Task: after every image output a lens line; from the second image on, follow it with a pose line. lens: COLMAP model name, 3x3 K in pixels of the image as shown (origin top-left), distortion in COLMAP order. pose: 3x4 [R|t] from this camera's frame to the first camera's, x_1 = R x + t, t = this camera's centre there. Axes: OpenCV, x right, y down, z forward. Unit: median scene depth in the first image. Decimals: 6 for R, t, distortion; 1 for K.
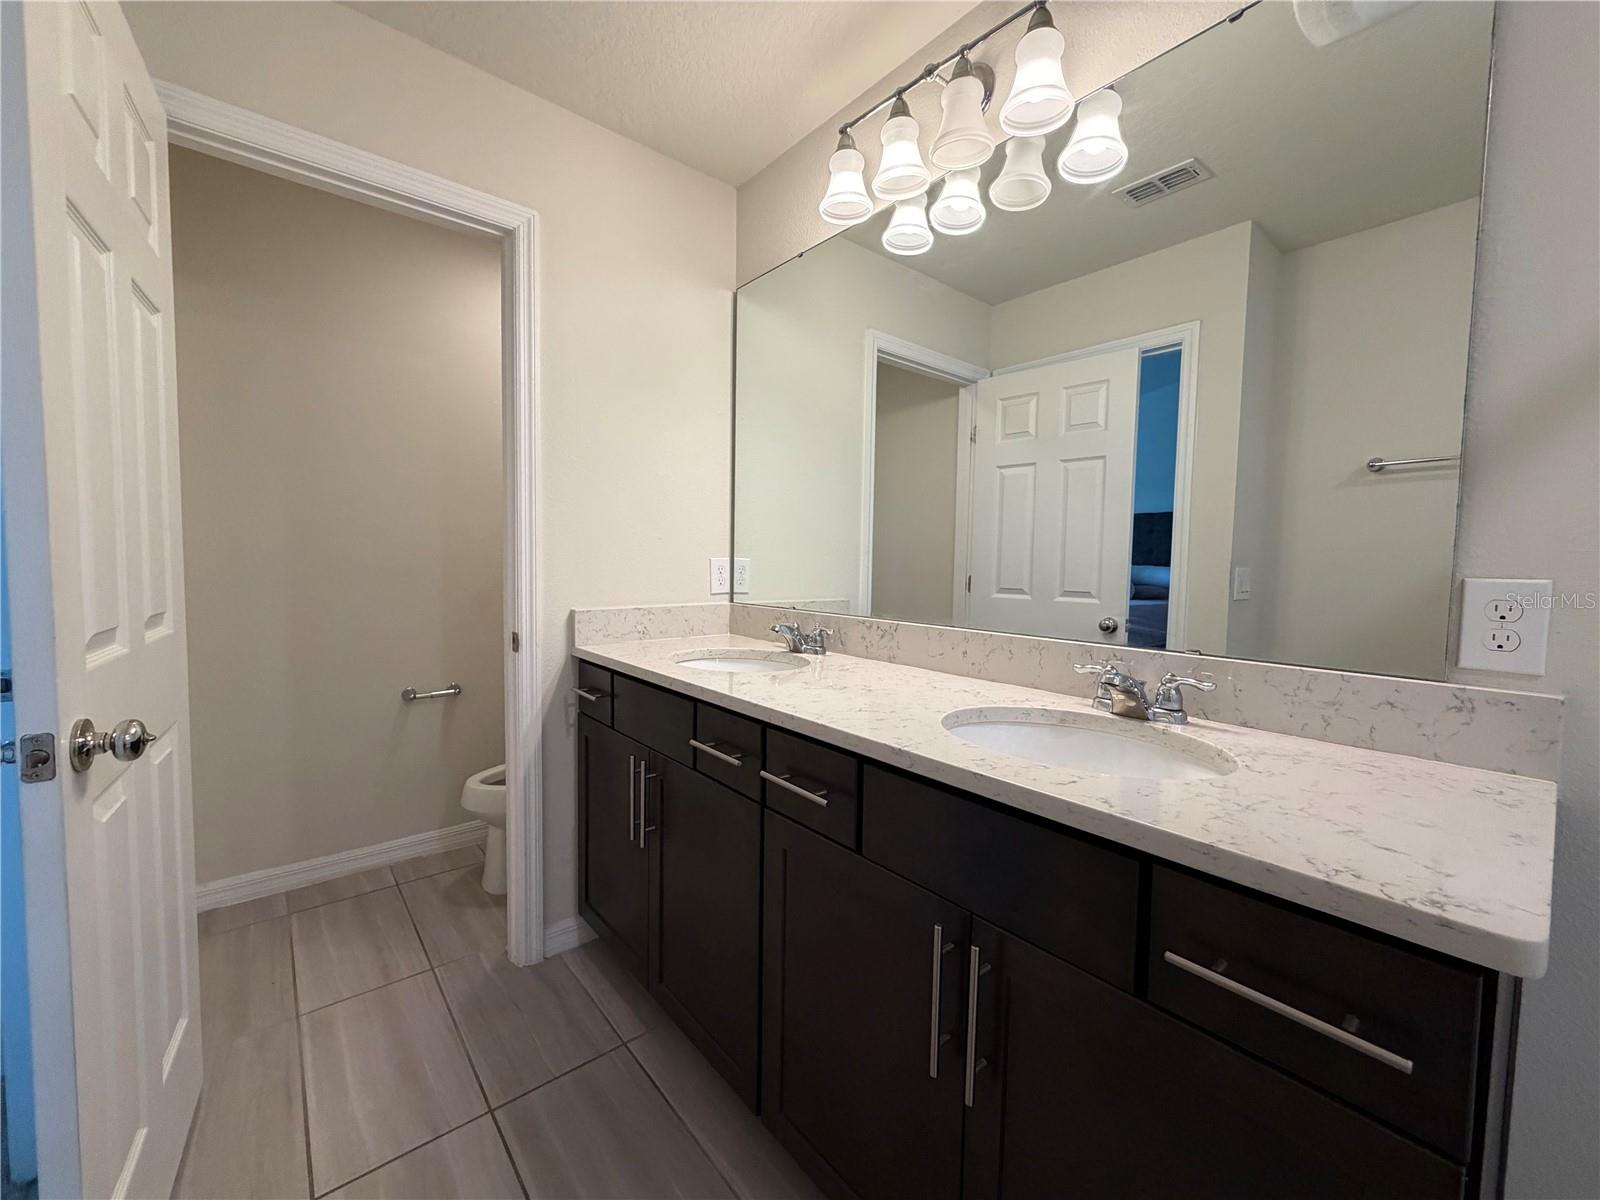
lens RADIAL K [[643.1, 0, 799.4], [0, 643.1, 600.3], [0, 0, 1]] dist [-0.001902, 0.000369]
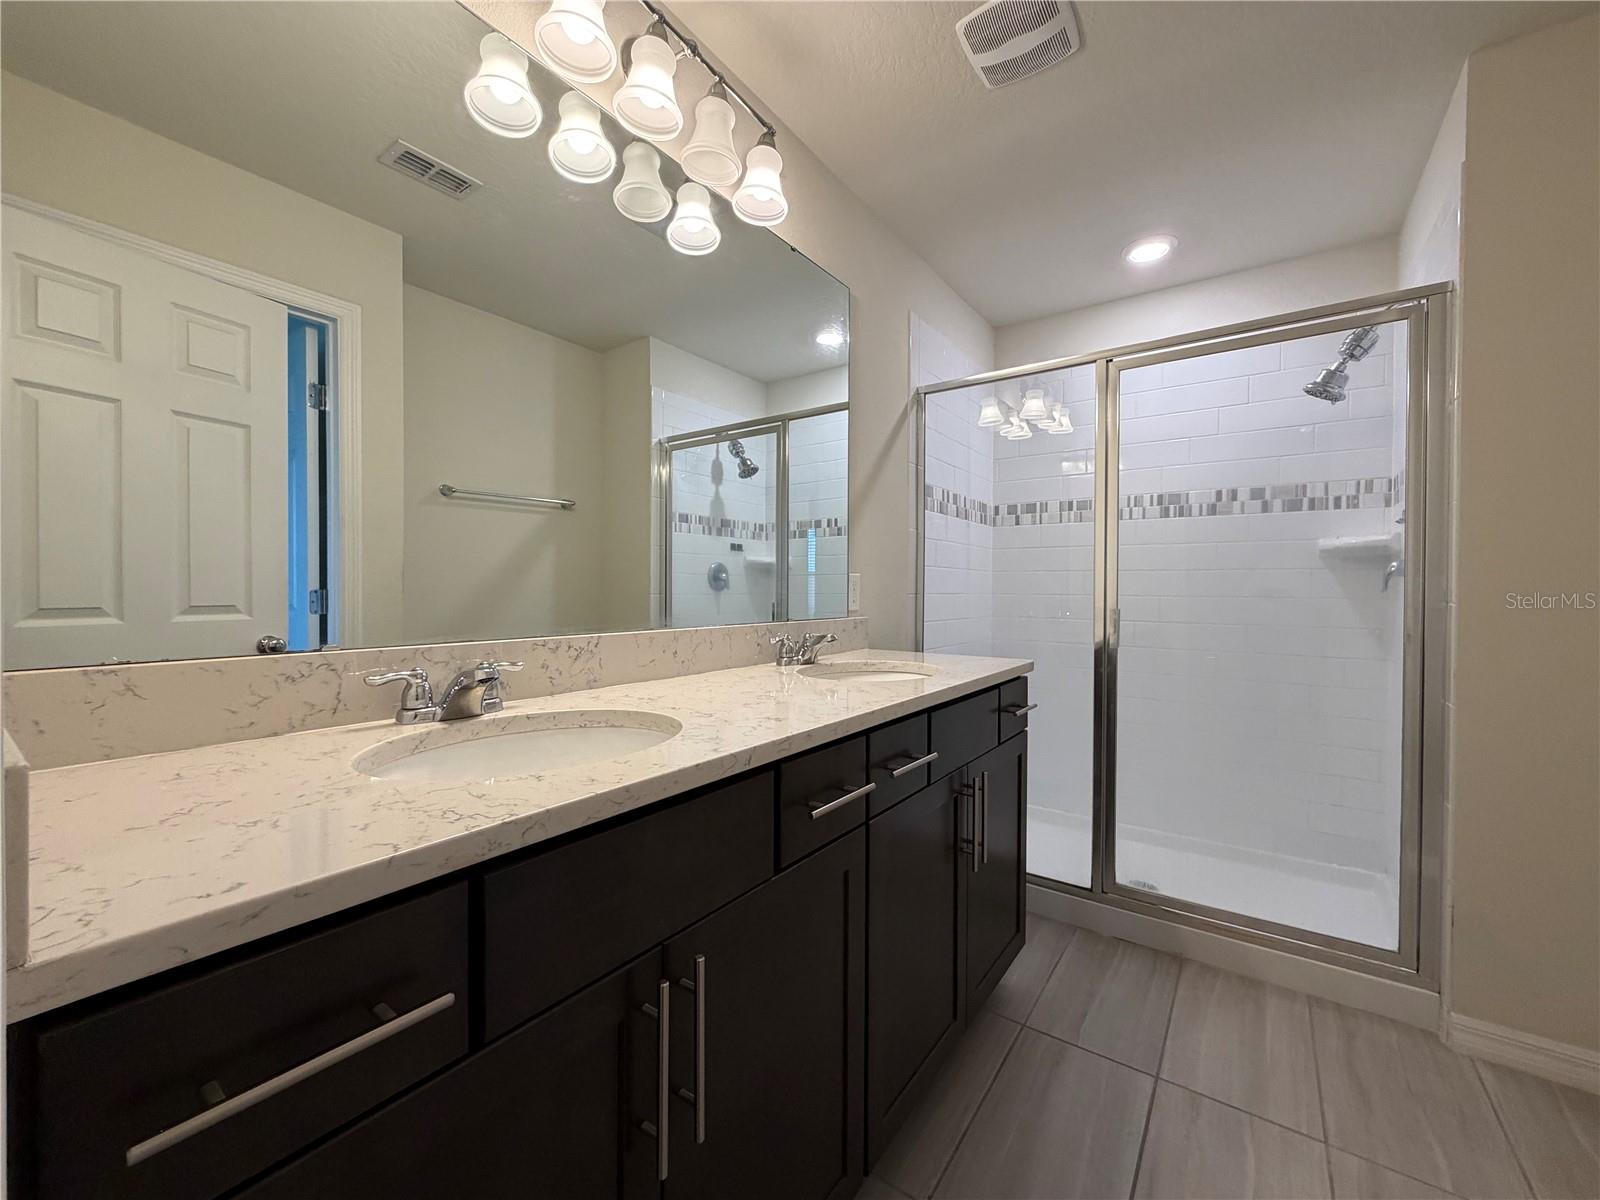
lens RADIAL K [[643.1, 0, 791.4], [0, 643.1, 598.3], [0, 0, 1]] dist [-0.001902, 0.000369]
pose [[-0.272152, -0.029231, 0.961810, -0.545368], [0.051617, 0.997656, 0.044926, -0.027329], [-0.960869, 0.061872, -0.270005, 0.806331]]
